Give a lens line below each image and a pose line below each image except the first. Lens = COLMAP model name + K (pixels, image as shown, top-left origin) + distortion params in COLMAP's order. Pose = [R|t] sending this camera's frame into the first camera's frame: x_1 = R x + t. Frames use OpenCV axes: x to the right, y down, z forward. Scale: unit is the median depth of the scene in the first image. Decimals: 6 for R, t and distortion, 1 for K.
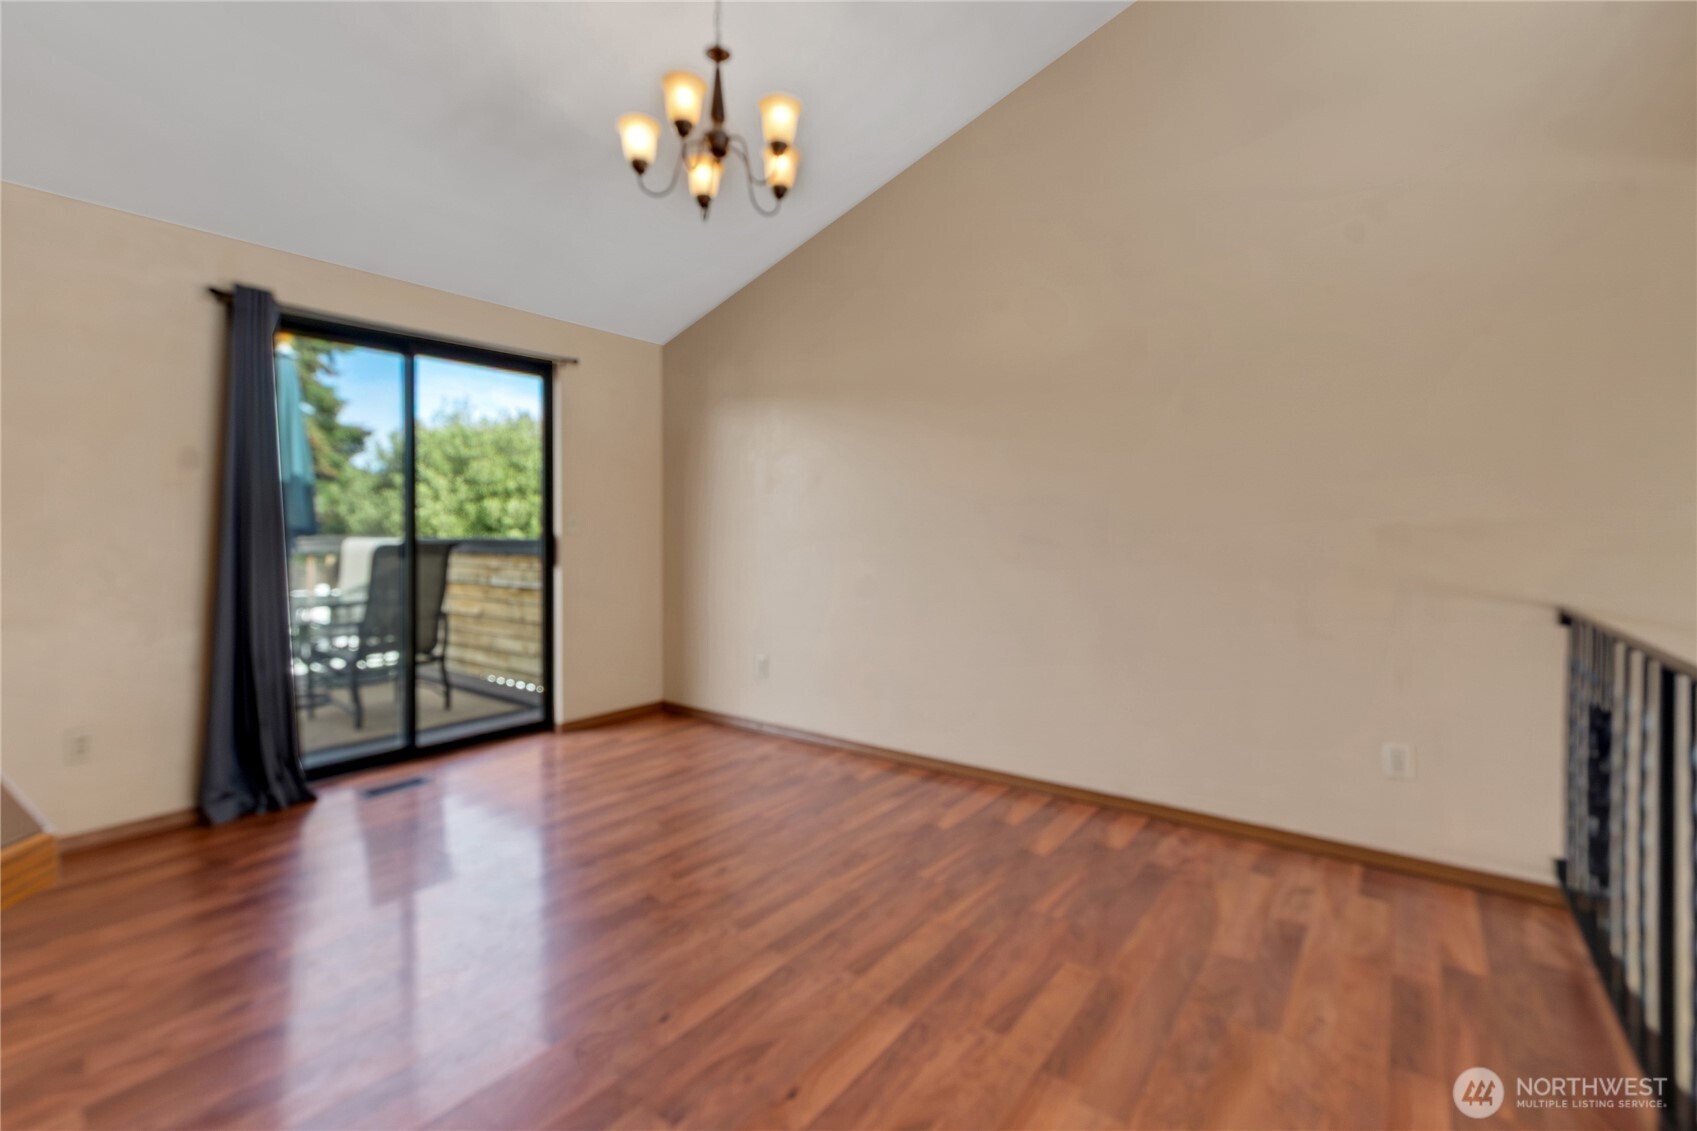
lens RADIAL K [[769.9, 0, 821.9], [0, 769.9, 546.4], [0, 0, 1]] dist [0.004101, -0.001482]
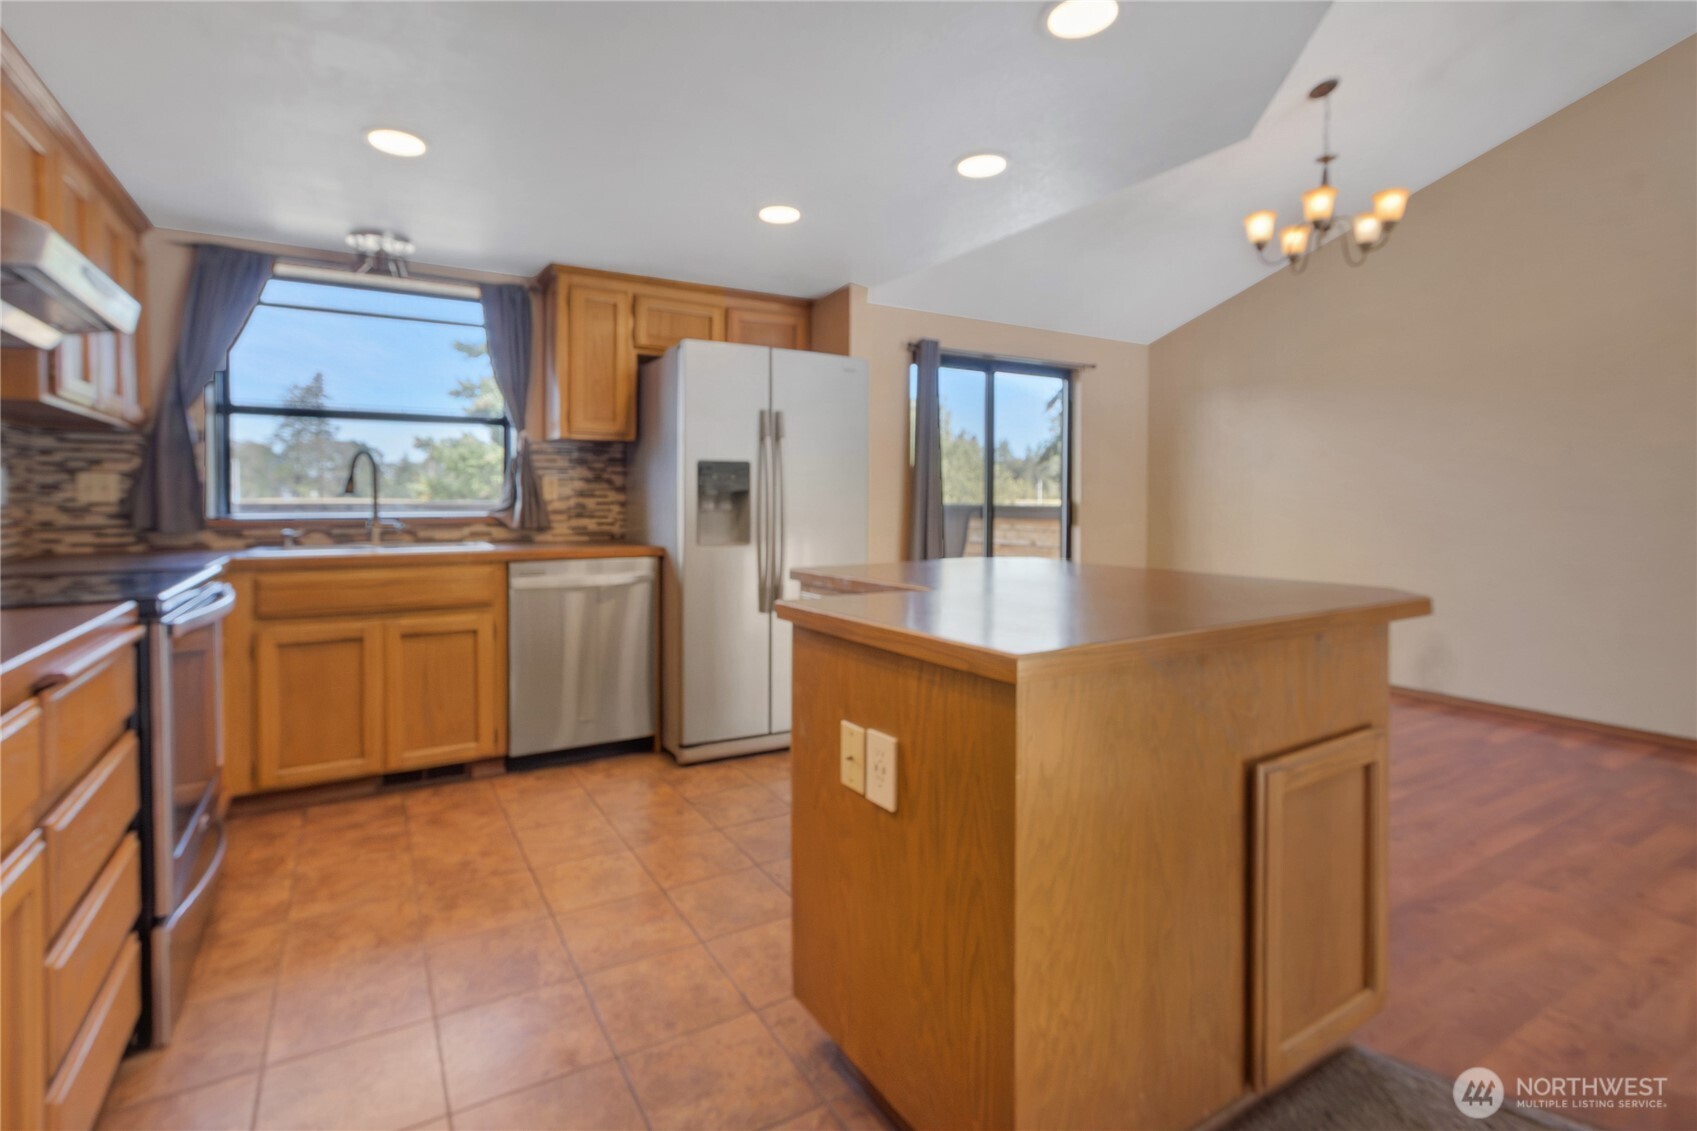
lens RADIAL K [[785.1, 0, 799.5], [0, 785.1, 518.9], [0, 0, 1]] dist [-0.008732, 0.000295]
pose [[0.915714, 0.013927, -0.401589, -0.321845], [-0.011370, 0.999897, 0.008750, 0.008803], [0.401670, -0.003447, 0.915778, -0.508233]]
